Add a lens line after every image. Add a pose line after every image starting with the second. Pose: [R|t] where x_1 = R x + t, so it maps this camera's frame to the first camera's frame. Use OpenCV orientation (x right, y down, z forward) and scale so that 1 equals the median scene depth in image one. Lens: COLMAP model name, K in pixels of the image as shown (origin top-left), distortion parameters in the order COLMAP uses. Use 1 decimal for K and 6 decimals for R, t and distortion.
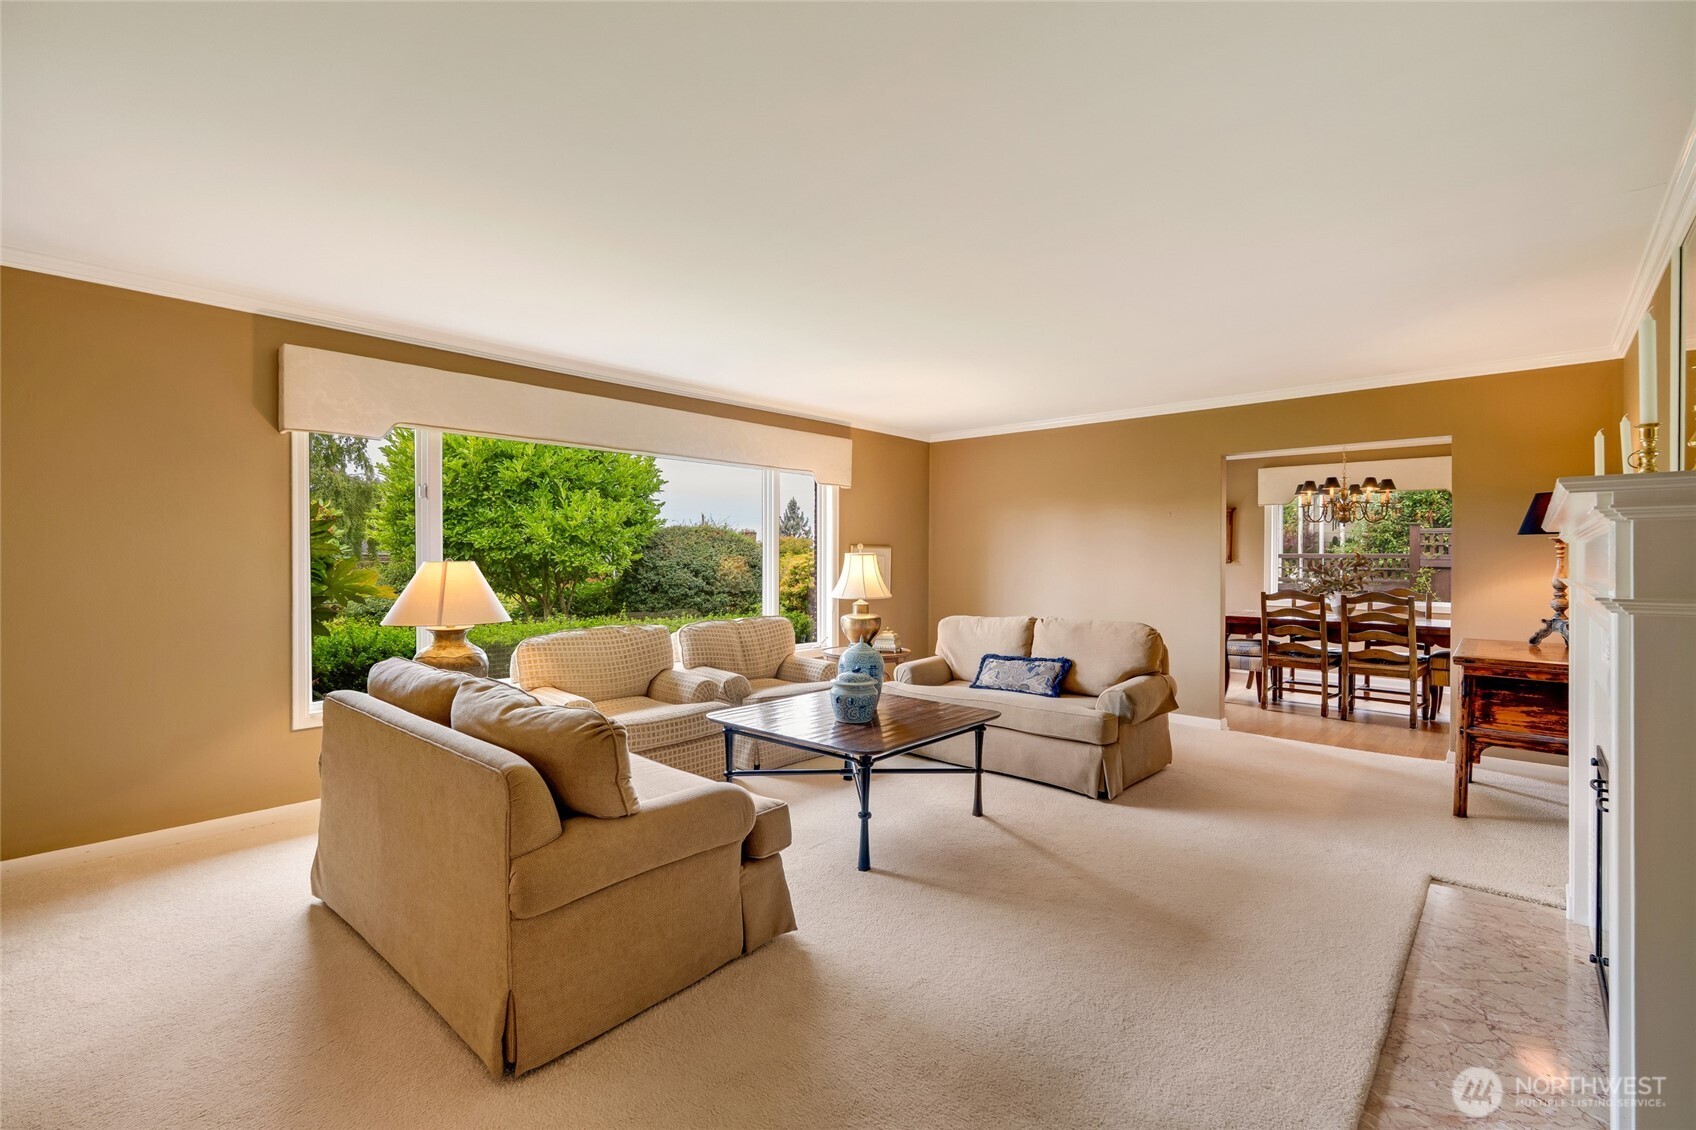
lens RADIAL K [[756.9, 0, 851.4], [0, 756.9, 560.4], [0, 0, 1]] dist [0.000458, 0.000069]
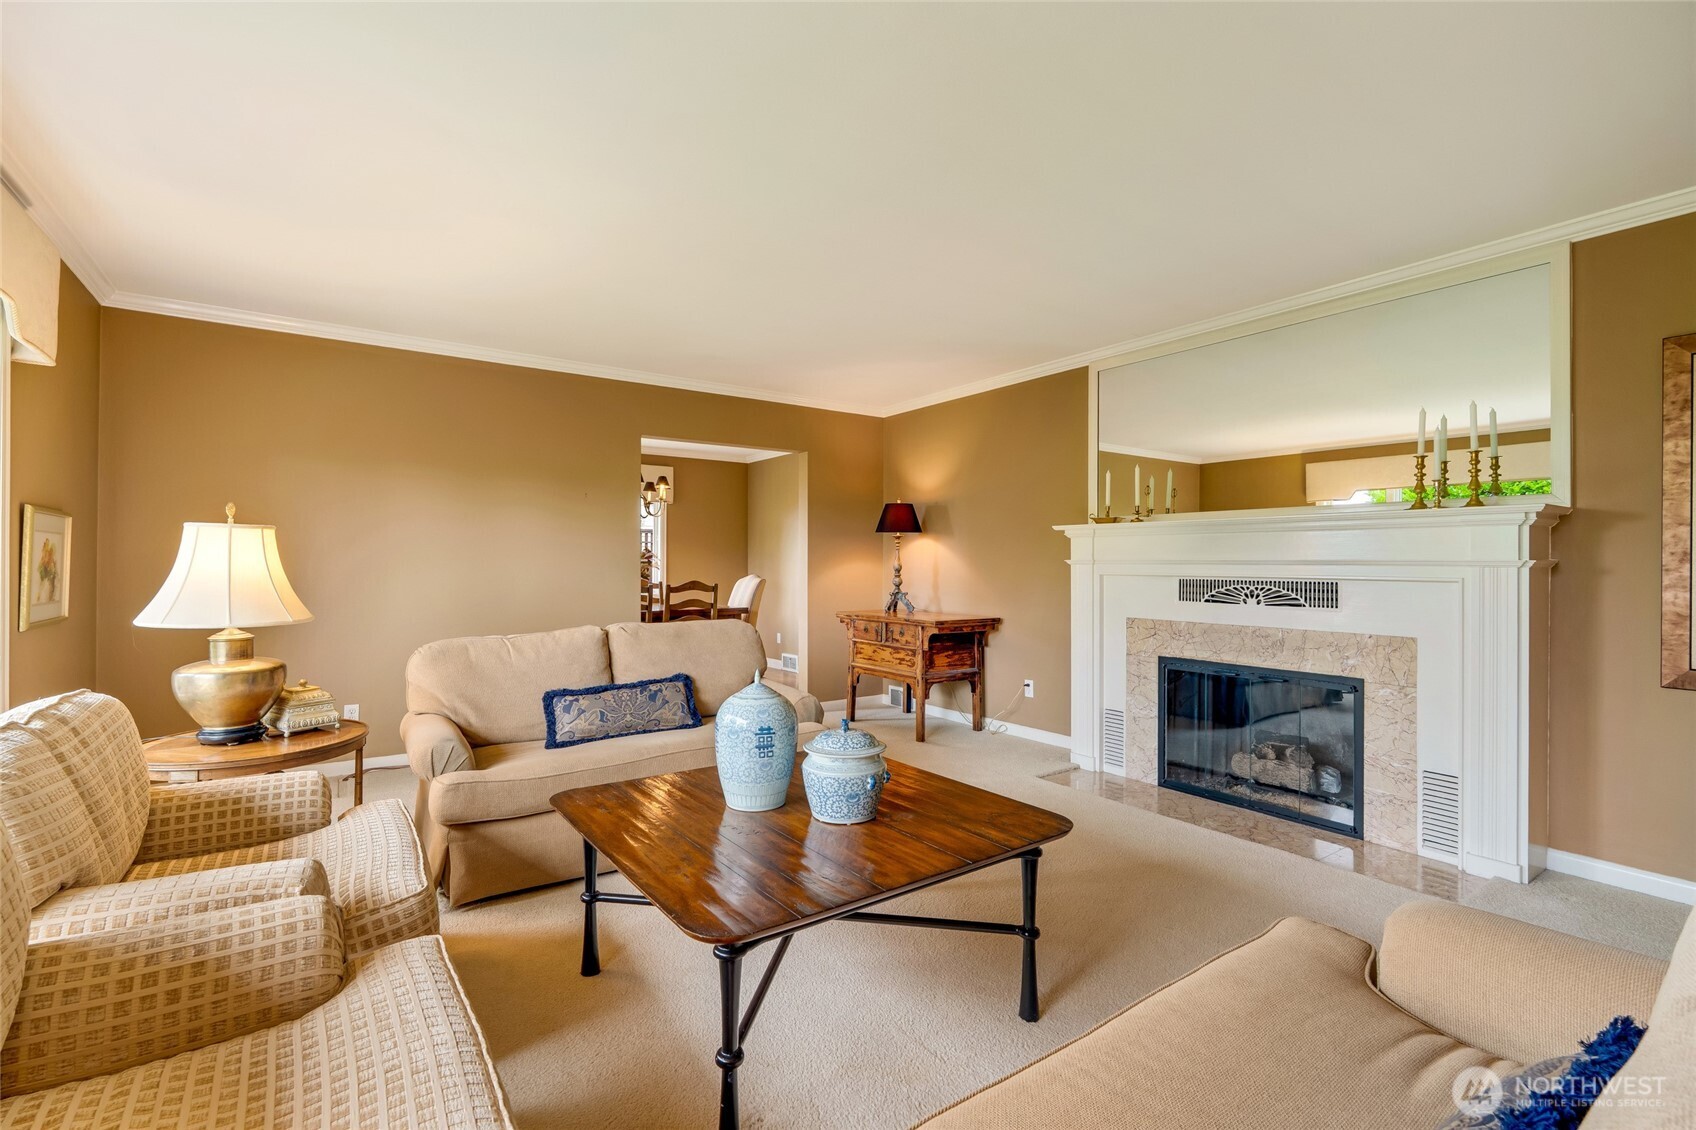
lens RADIAL K [[756.9, 0, 846.8], [0, 756.9, 558.7], [0, 0, 1]] dist [0.000458, 0.000069]
pose [[0.221313, 0.000163, 0.975203, -0.350723], [0.000917, 1.000000, -0.000375, 0.010221], [-0.975202, 0.000977, 0.221313, 0.547678]]
